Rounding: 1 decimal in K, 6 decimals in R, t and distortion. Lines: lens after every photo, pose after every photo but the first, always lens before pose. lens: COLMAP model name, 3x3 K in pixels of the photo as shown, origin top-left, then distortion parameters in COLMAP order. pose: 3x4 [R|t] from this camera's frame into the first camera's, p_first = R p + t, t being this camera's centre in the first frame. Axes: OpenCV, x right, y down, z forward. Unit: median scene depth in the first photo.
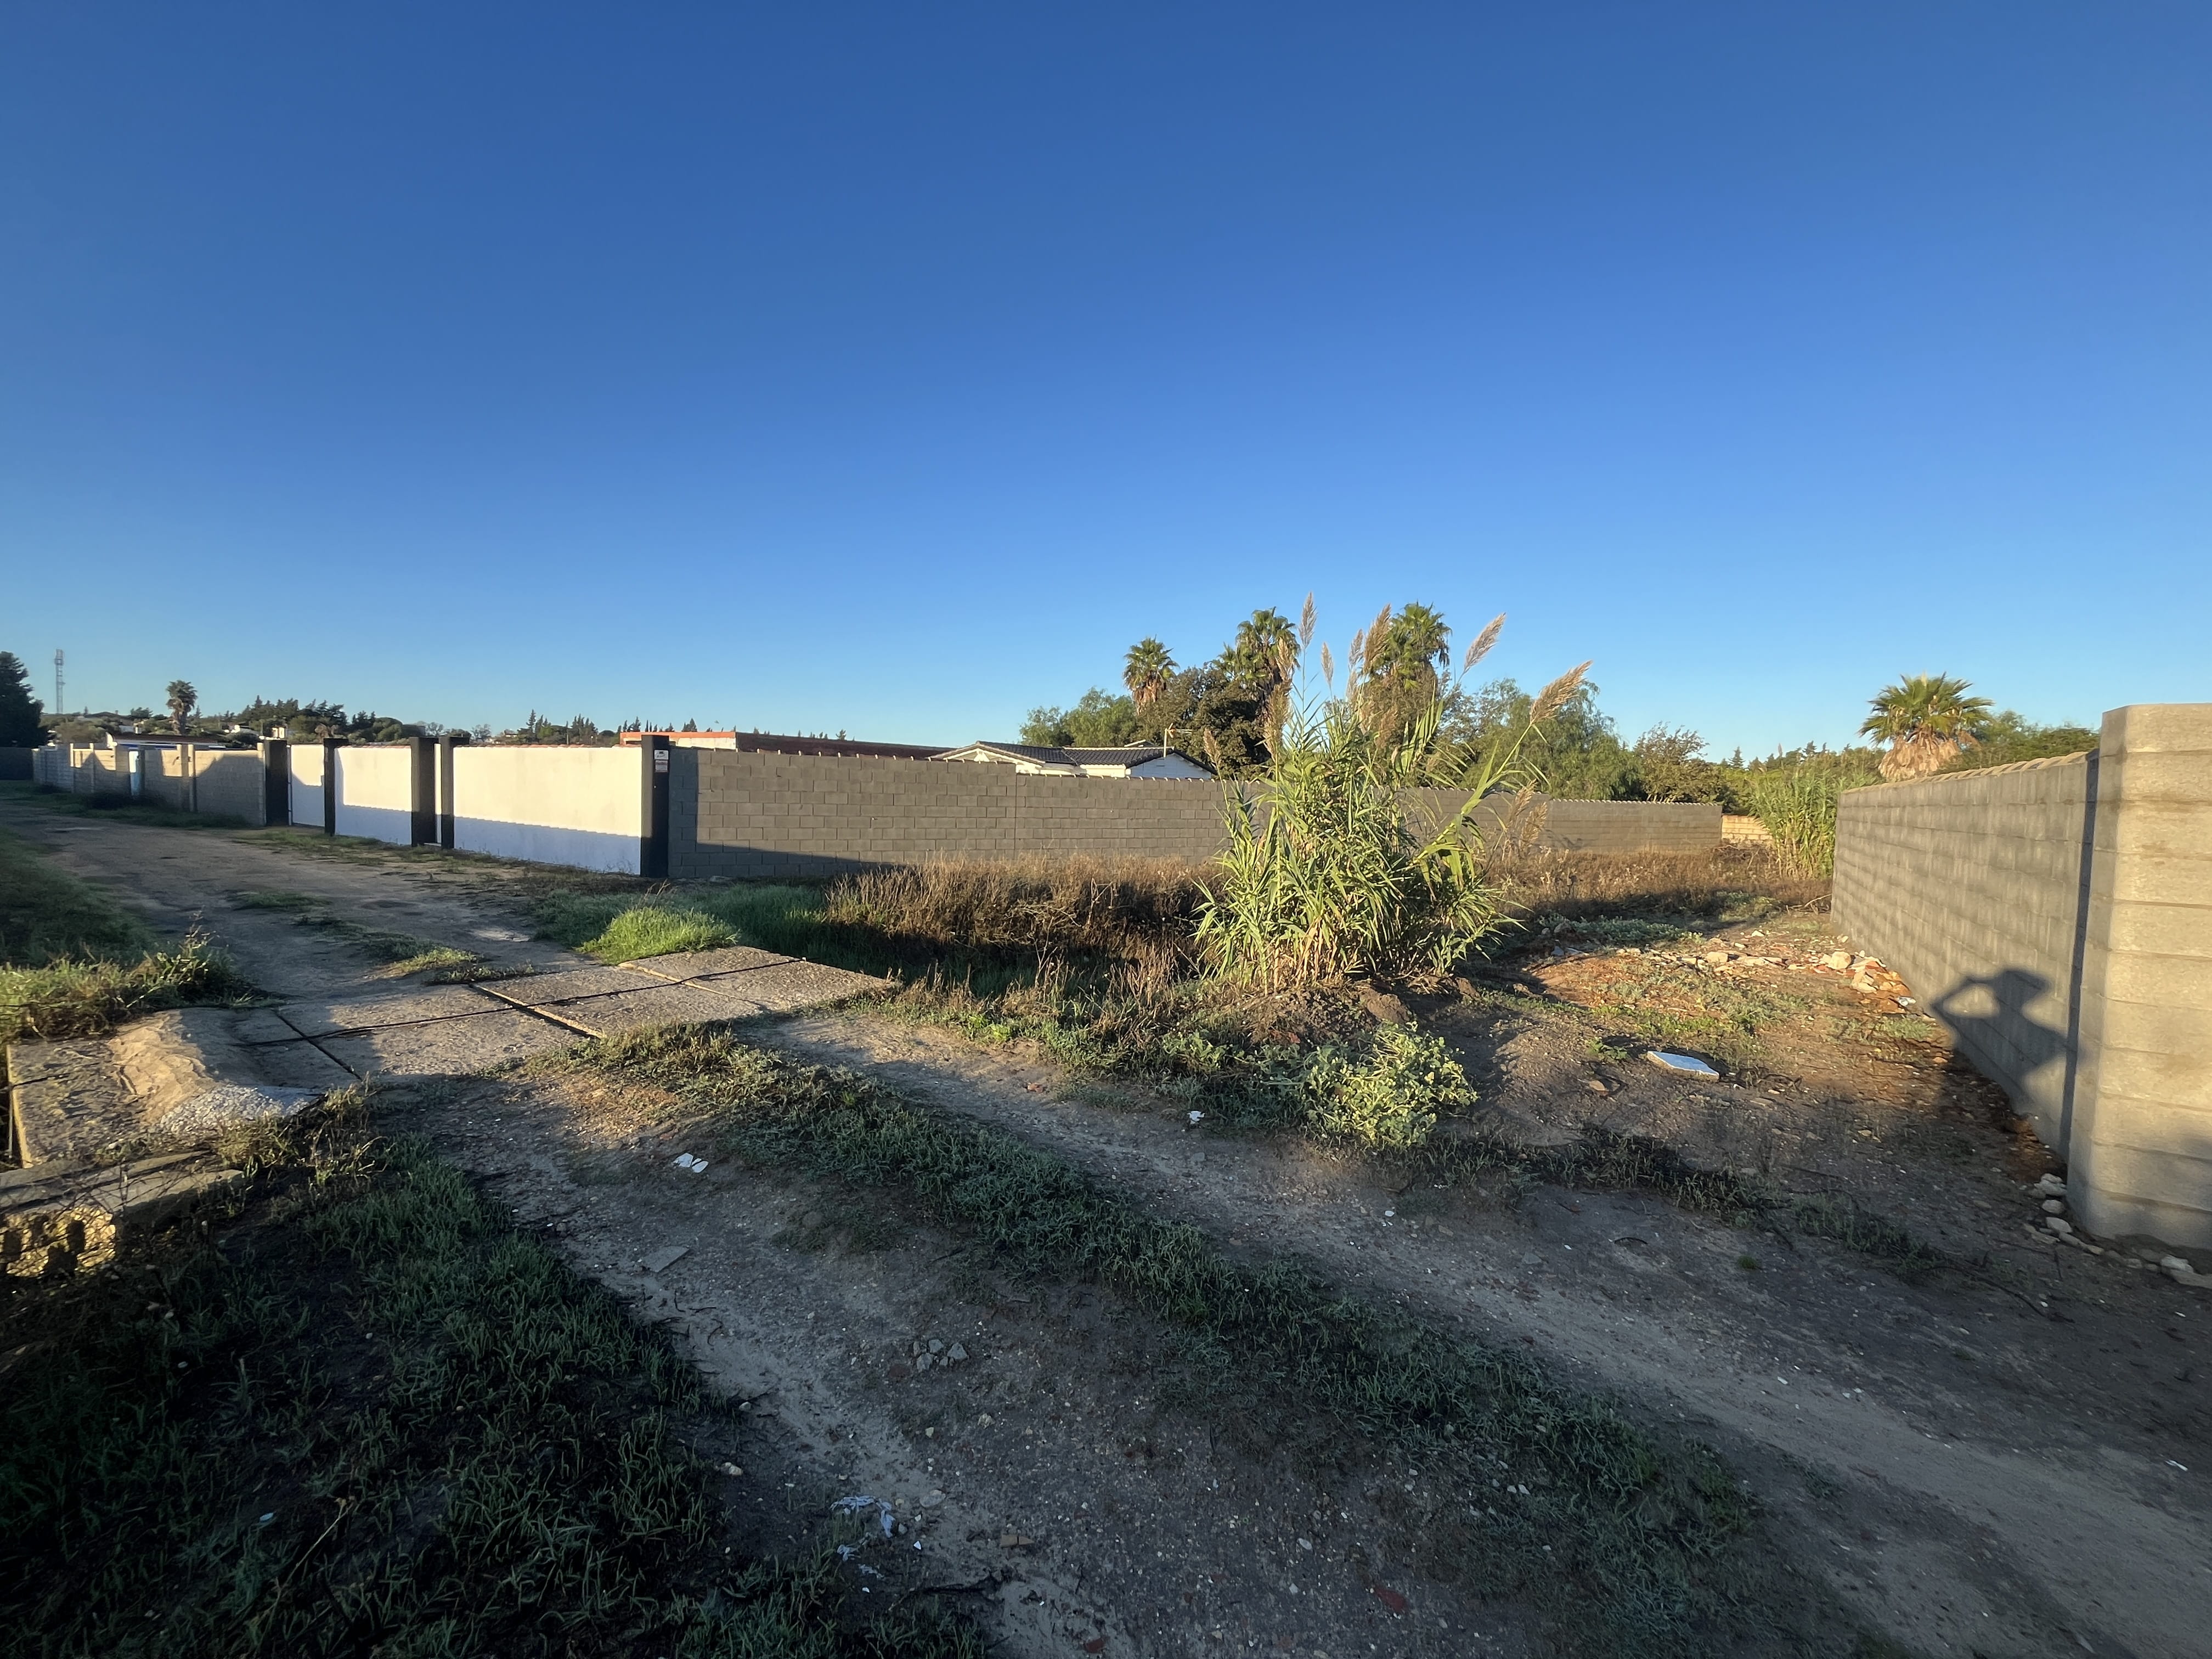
lens RADIAL K [[893.4, 0, 1106.0], [0, 893.4, 829.5], [0, 0, 1]] dist [-0.001575, -0.000933]
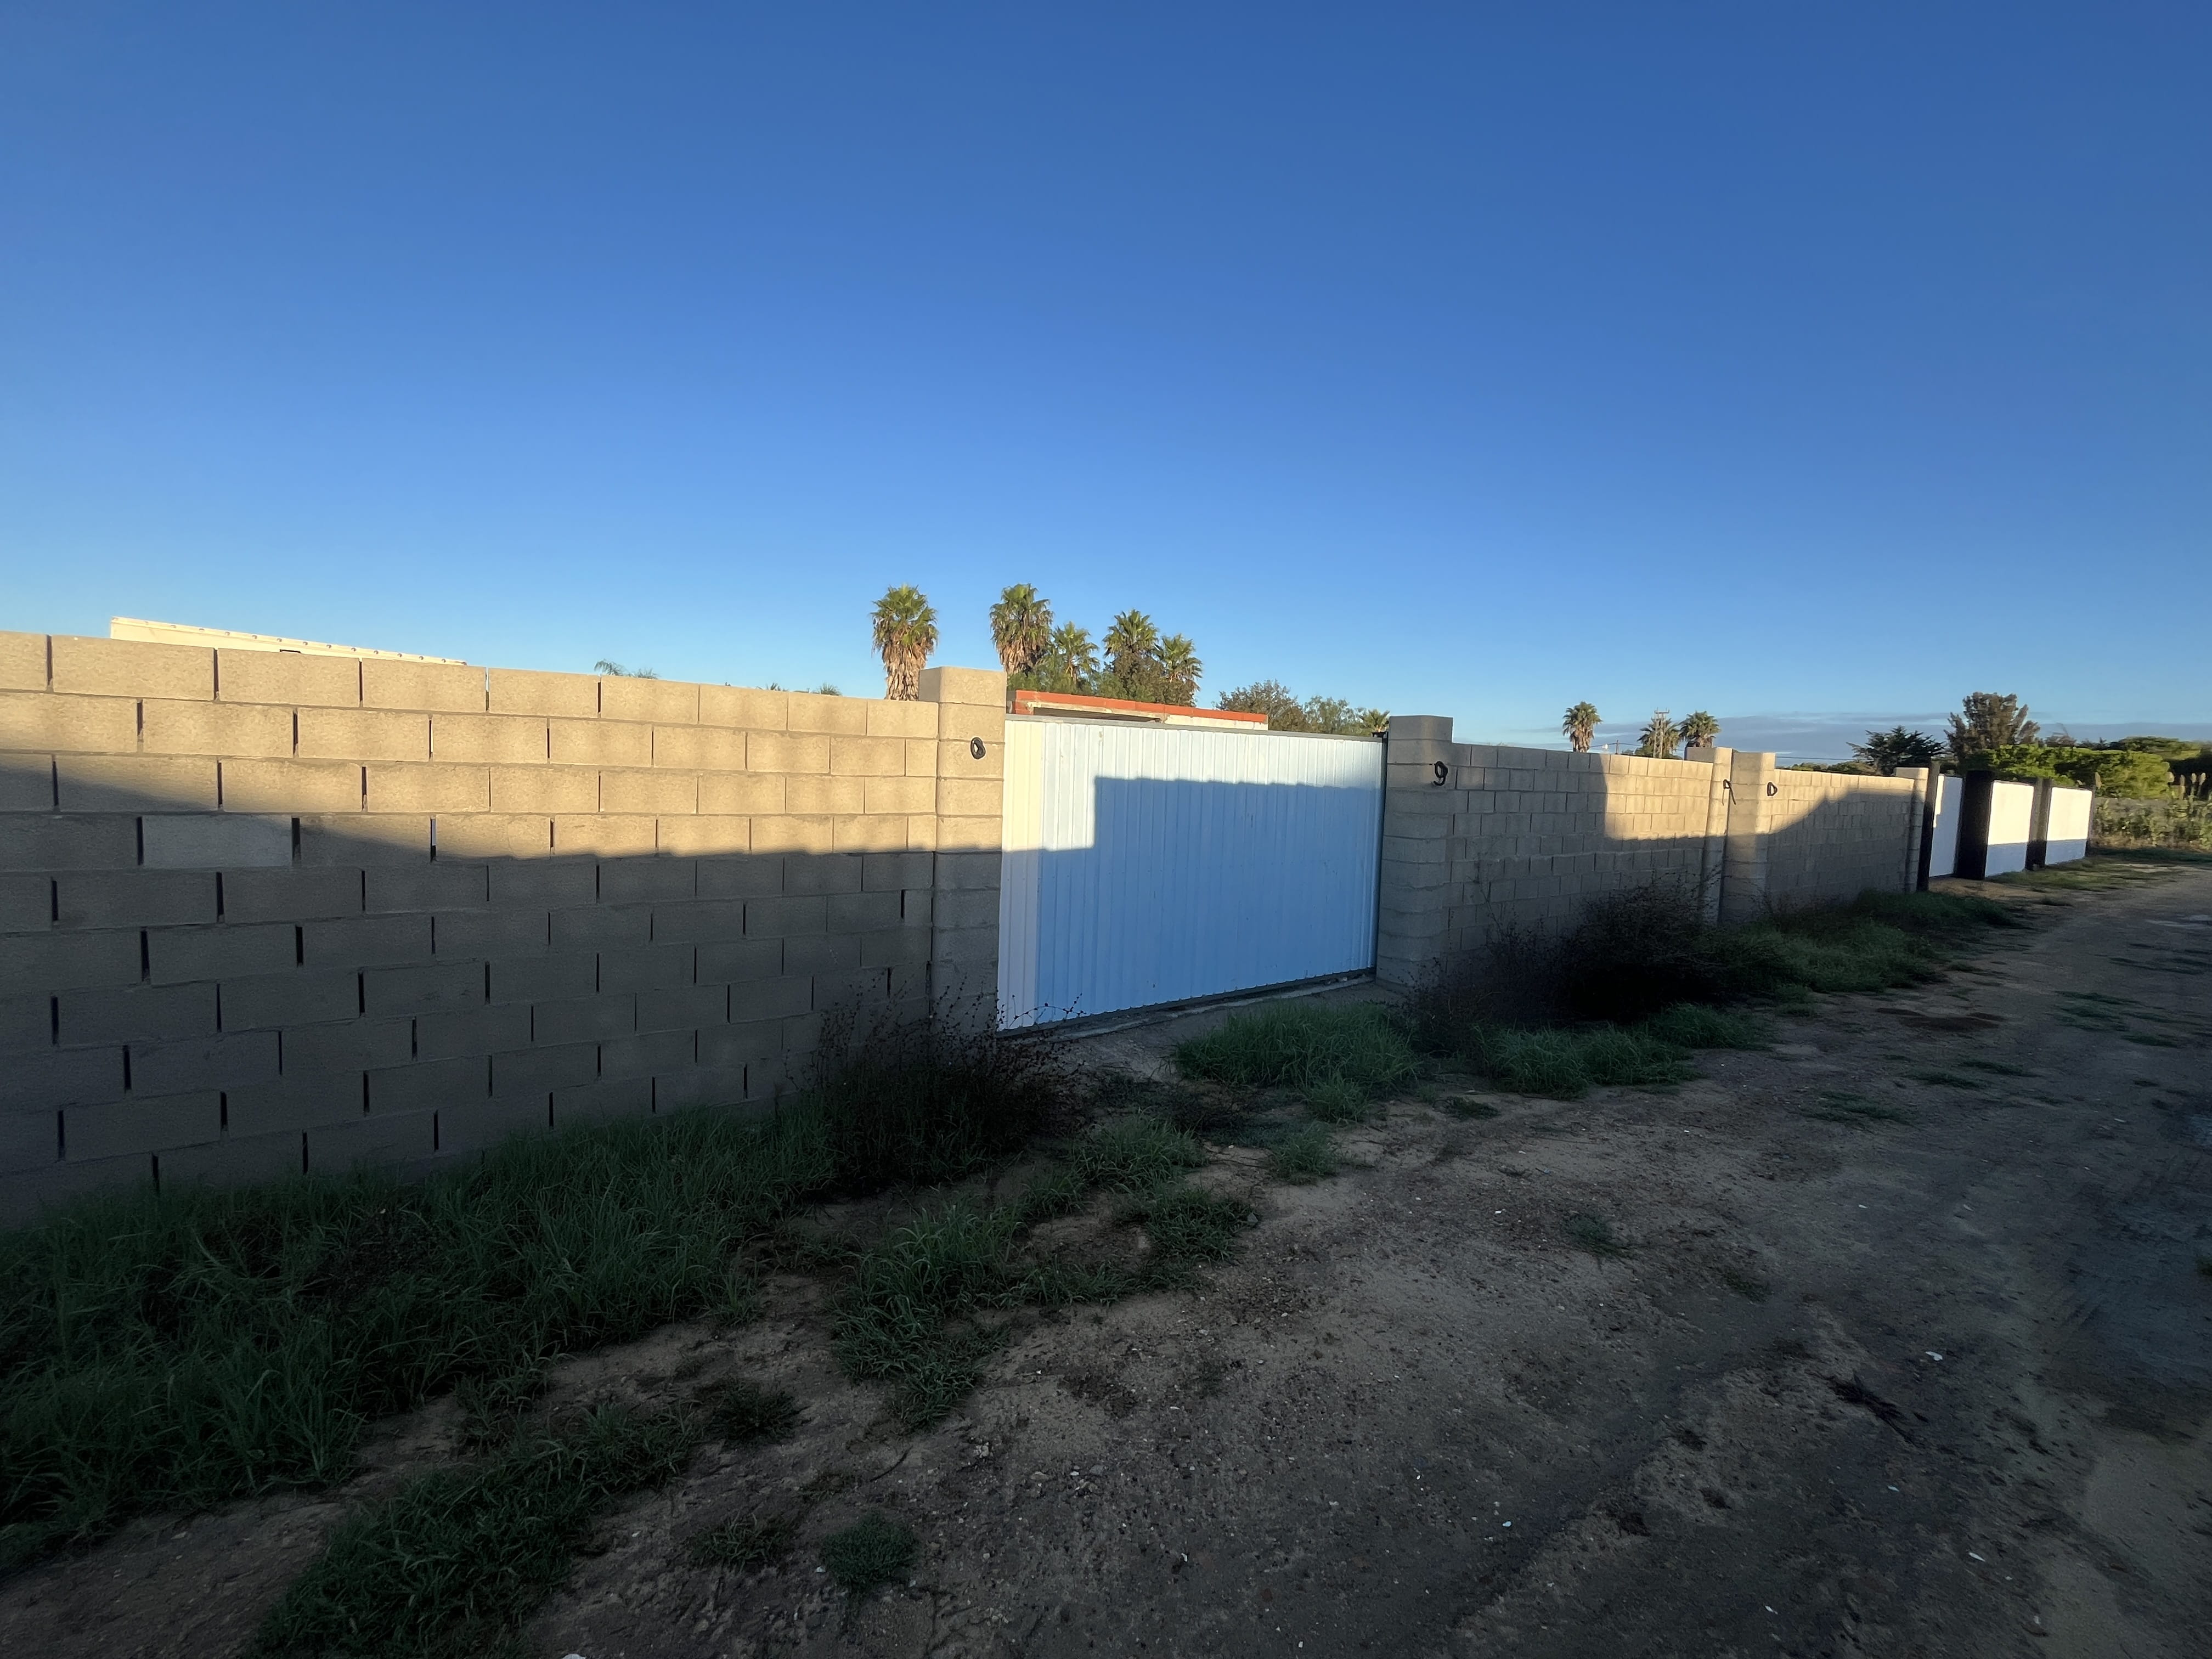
lens RADIAL K [[893.4, 0, 1106.0], [0, 893.4, 829.5], [0, 0, 1]] dist [-0.001575, -0.000933]
pose [[0.363578, -0.081257, 0.928013, -0.798513], [0.028721, 0.996693, 0.076018, -0.055370], [-0.931121, -0.000985, 0.364710, 0.590693]]
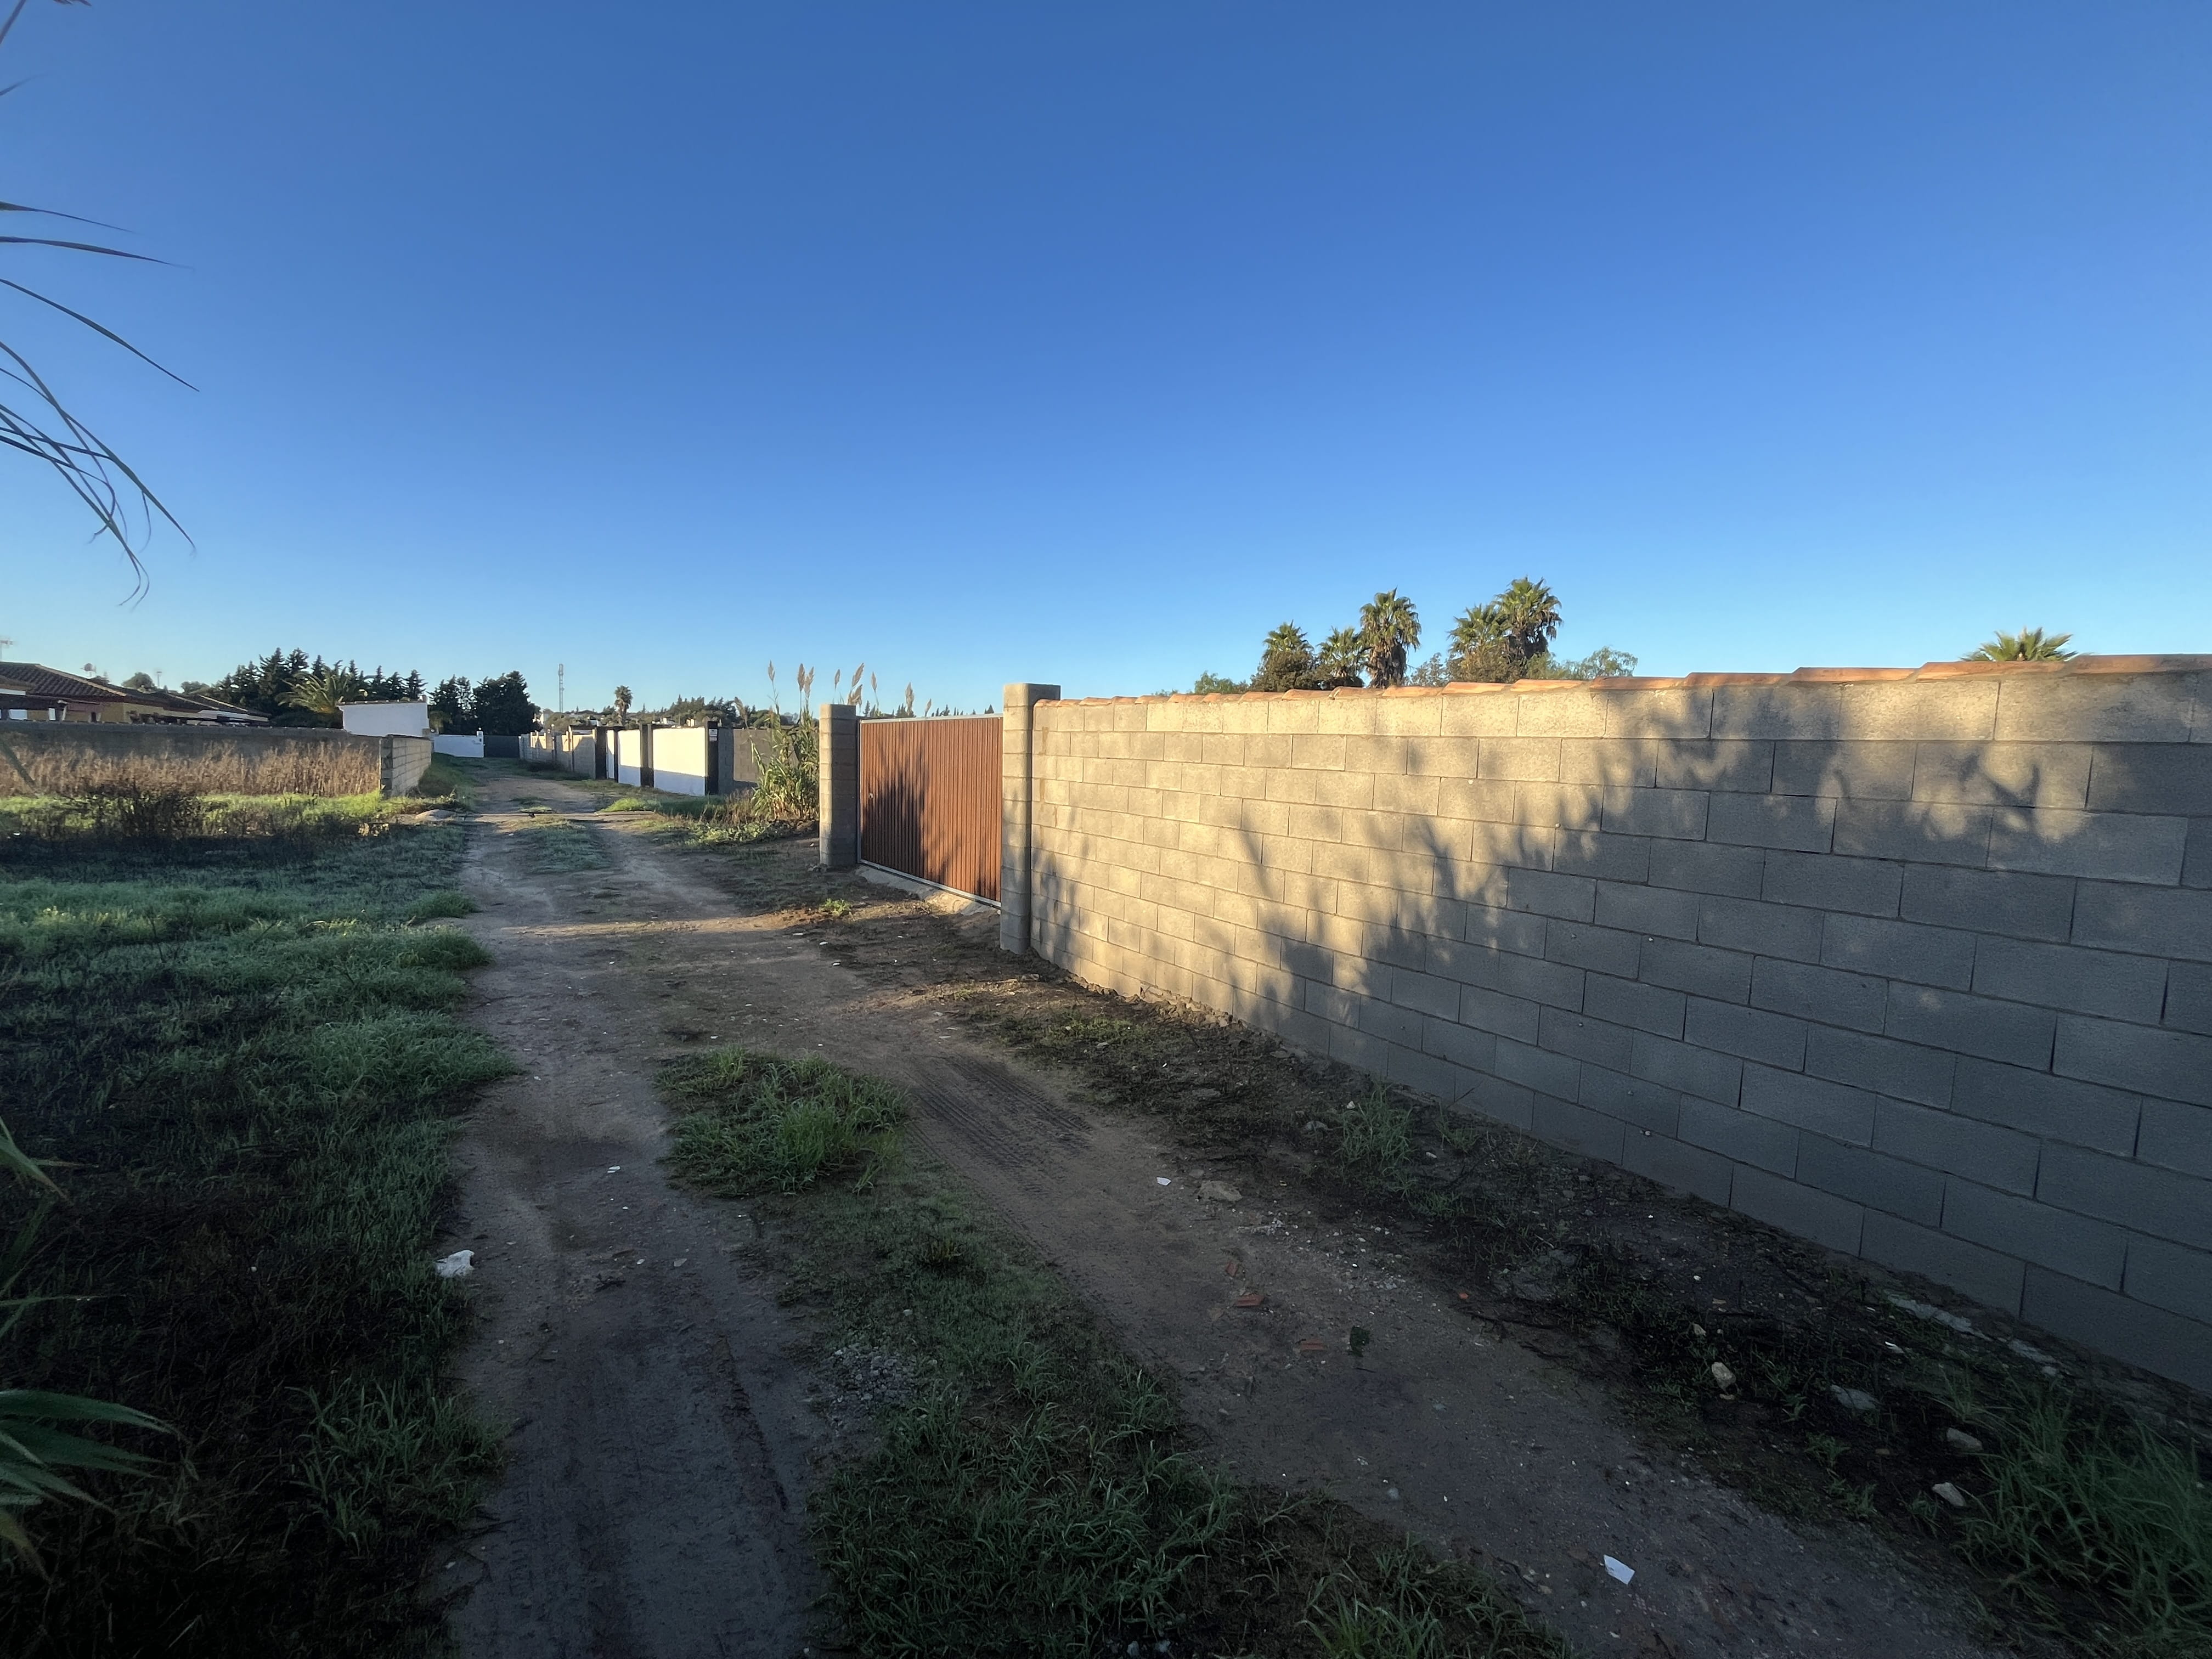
lens RADIAL K [[893.4, 0, 1106.0], [0, 893.4, 829.5], [0, 0, 1]] dist [-0.001575, -0.000933]
pose [[0.948218, 0.021354, -0.316901, 0.223573], [-0.014326, 0.999597, 0.024490, 0.015966], [0.317296, -0.018682, 0.948142, -0.127966]]
